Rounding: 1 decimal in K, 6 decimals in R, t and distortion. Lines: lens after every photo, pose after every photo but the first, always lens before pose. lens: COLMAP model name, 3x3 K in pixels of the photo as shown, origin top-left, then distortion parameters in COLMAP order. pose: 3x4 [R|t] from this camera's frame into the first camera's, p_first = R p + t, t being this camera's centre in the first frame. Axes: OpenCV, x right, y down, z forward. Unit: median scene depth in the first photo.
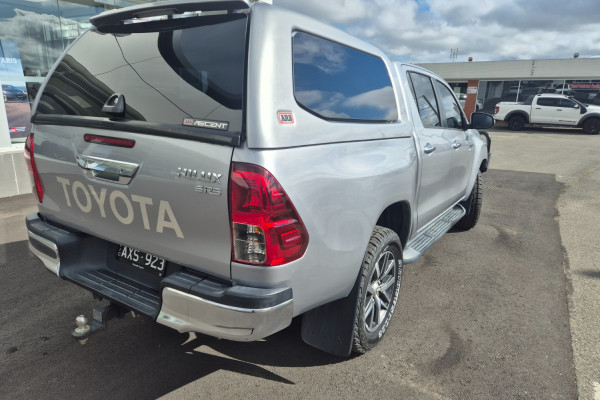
lens RADIAL K [[397.6, 0, 295.2], [0, 397.6, 199.7], [0, 0, 1]] dist [0.090187, -0.085426]
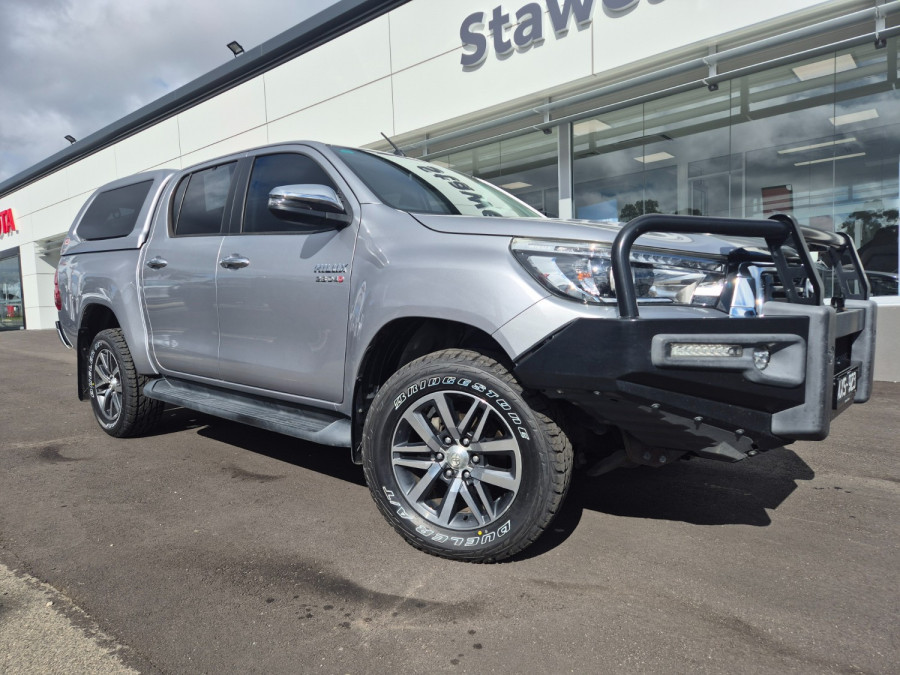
lens RADIAL K [[596.4, 0, 442.9], [0, 596.4, 337.3], [0, 0, 1]] dist [0.089281, -0.084522]
pose [[-0.150867, 0.041689, -0.987675, 1.636011], [-0.219053, 0.972863, 0.074524, -0.222281], [0.963979, 0.227596, -0.137640, 1.960556]]
